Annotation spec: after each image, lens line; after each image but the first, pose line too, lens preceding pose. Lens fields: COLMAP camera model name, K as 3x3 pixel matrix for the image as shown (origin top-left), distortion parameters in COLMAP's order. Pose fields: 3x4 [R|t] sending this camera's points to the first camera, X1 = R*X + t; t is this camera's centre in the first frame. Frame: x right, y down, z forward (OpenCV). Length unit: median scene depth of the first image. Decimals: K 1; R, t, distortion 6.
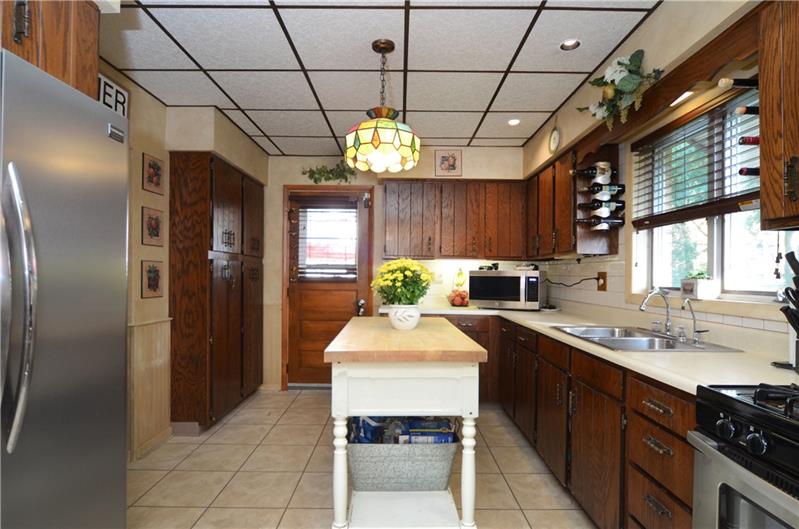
lens RADIAL K [[423.0, 0, 399.6], [0, 423.0, 265.1], [0, 0, 1]] dist [0.000880, 0.000391]
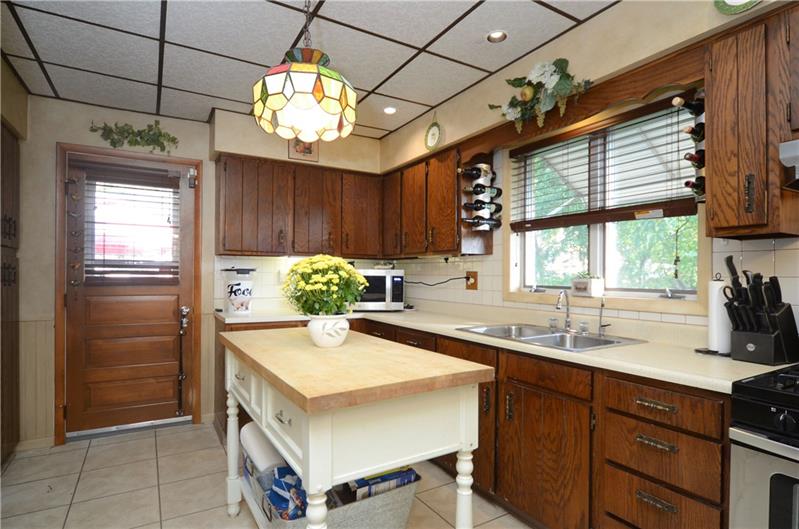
lens RADIAL K [[422.8, 0, 397.4], [0, 422.8, 267.6], [0, 0, 1]] dist [-0.007463, -0.000455]
pose [[0.863317, 0.004258, 0.504643, -0.218996], [-0.009844, 0.999916, 0.008405, 0.000245], [-0.504565, -0.012224, 0.863287, 0.219639]]
